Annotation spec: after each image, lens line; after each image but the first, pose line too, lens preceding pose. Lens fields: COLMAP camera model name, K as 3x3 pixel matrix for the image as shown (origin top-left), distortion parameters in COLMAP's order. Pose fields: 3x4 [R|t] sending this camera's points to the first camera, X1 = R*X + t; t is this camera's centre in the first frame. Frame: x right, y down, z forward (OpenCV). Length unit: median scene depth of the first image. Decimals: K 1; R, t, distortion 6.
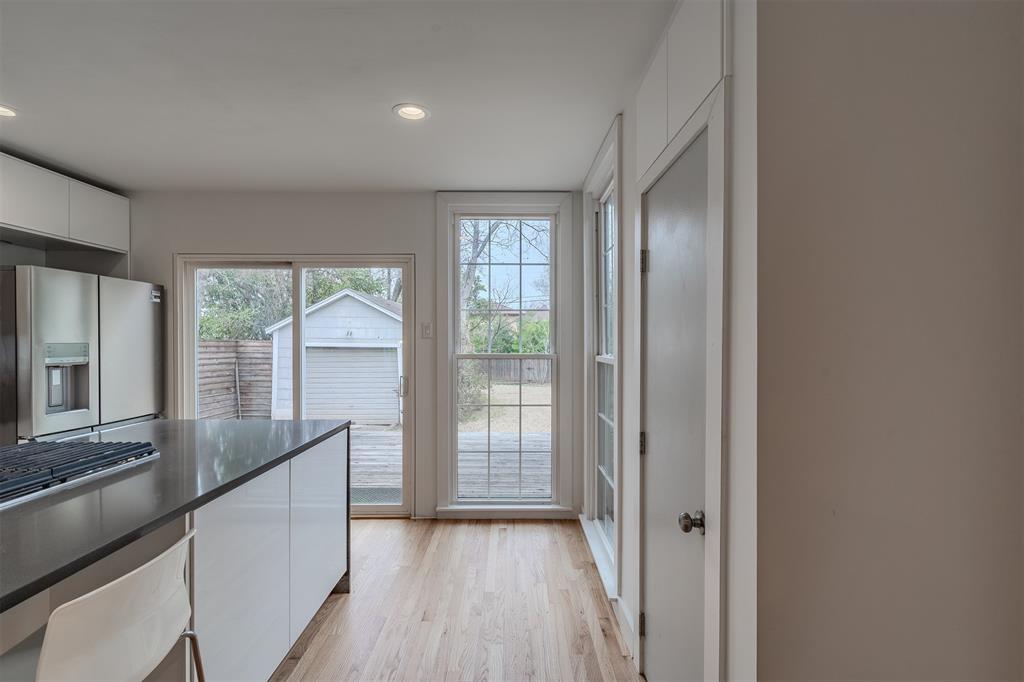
lens RADIAL K [[444.6, 0, 512.6], [0, 444.6, 344.3], [0, 0, 1]] dist [-0.000098, -0.000829]
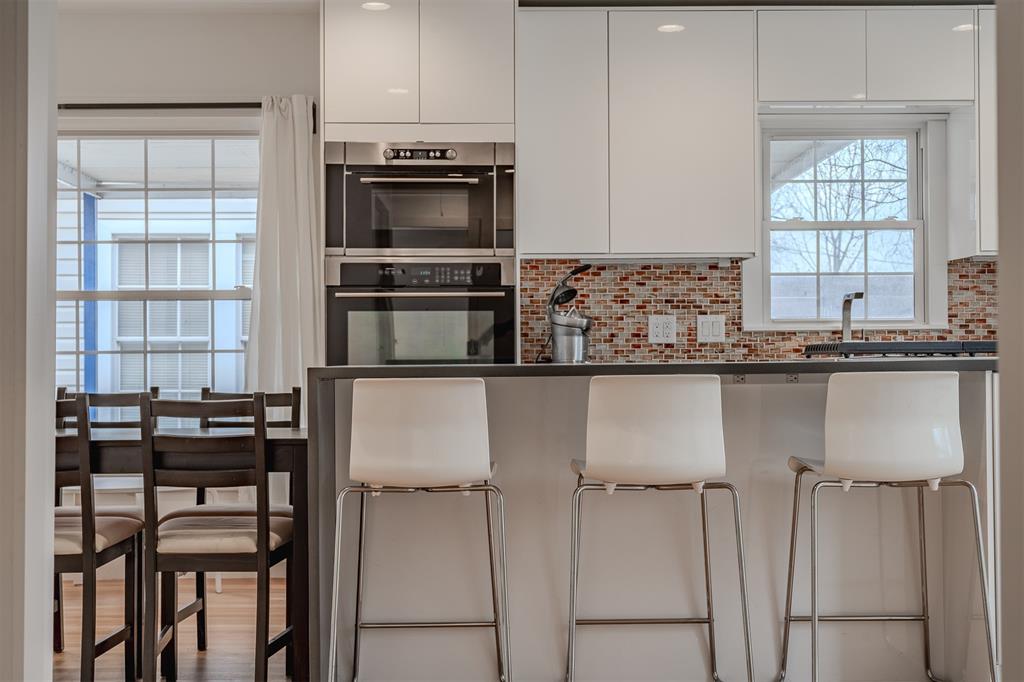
lens RADIAL K [[1426.1, 0, 512.0], [0, 1426.1, 341.0], [0, 0, 1]] dist [0.007873, 0.013098]
pose [[0.017393, -0.020797, -0.999632, 0.839730], [-0.001246, 0.999782, -0.020822, 0.134576], [0.999848, 0.001607, 0.017363, -0.030728]]
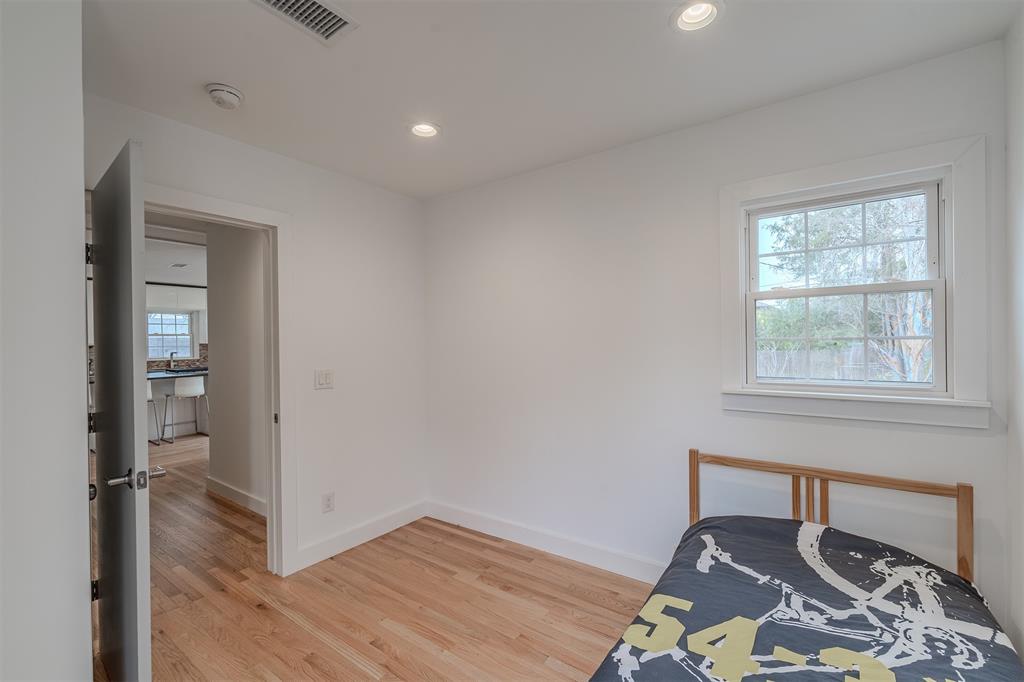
lens RADIAL K [[444.6, 0, 512.6], [0, 444.6, 344.3], [0, 0, 1]] dist [-0.000098, -0.000829]
pose [[0.803345, -0.007960, -0.595460, 1.978494], [0.012068, 0.999923, 0.002914, 0.007306], [0.595391, -0.009527, 0.803380, -0.417134]]
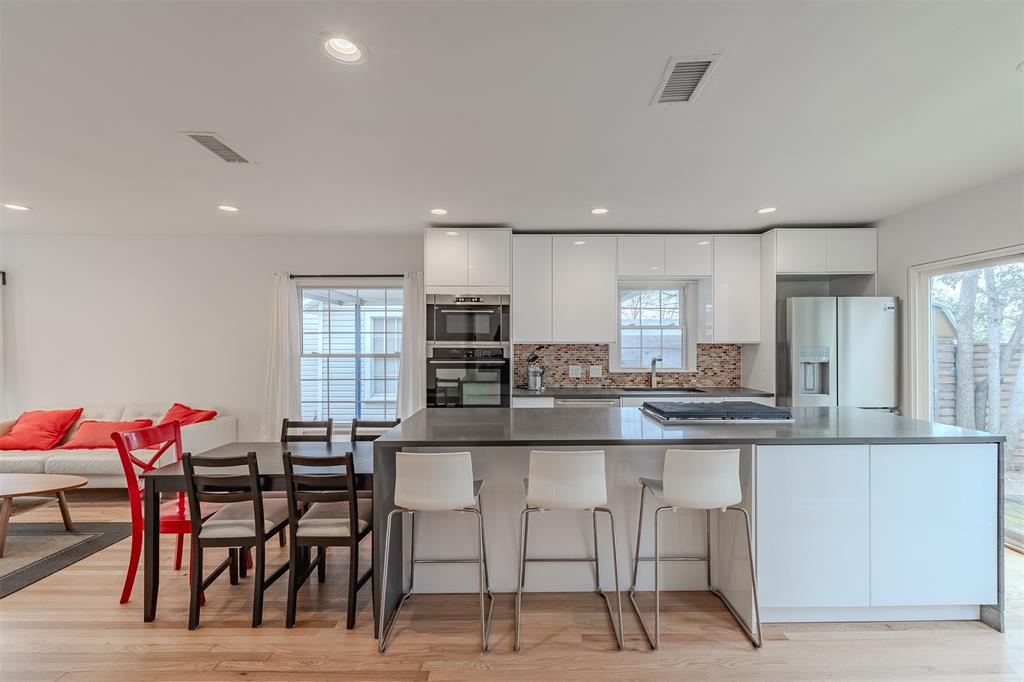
lens RADIAL K [[453.0, 0, 525.0], [0, 453.0, 343.2], [0, 0, 1]] dist [-0.000609, -0.000475]
pose [[0.007365, -0.006027, -0.999955, 0.367086], [-0.006976, 0.999957, -0.006078, 0.000279], [0.999949, 0.007021, 0.007323, 0.034309]]
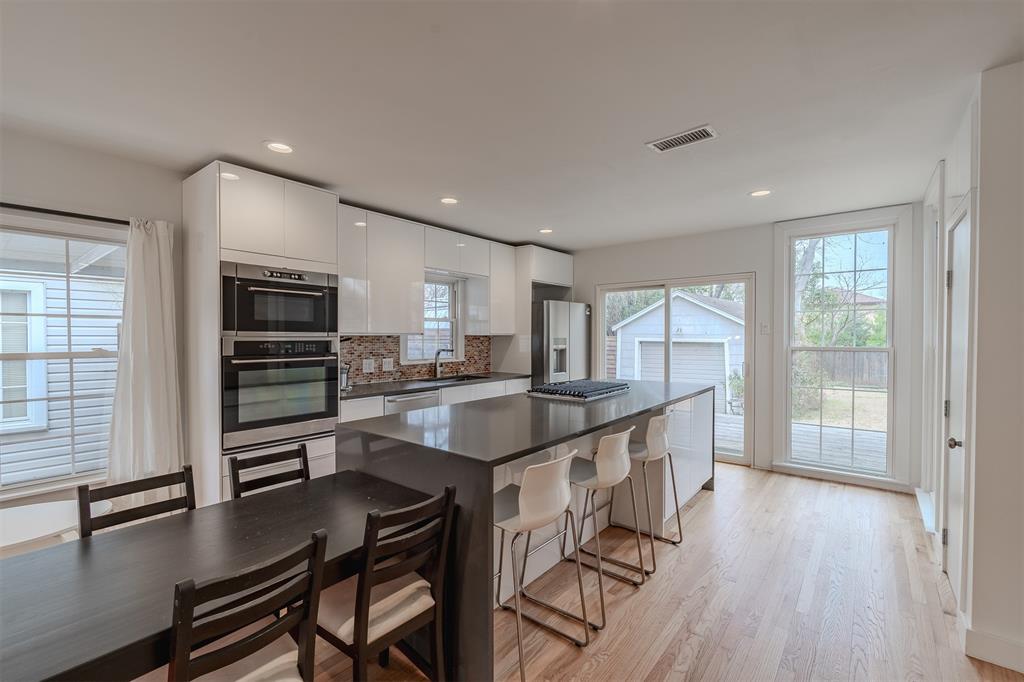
lens RADIAL K [[444.6, 0, 512.6], [0, 444.6, 344.3], [0, 0, 1]] dist [-0.000098, -0.000829]
pose [[0.778007, 0.008275, -0.628201, 0.056192], [-0.001883, 0.999939, 0.010840, 0.003358], [0.628252, -0.007251, 0.777976, -0.520176]]
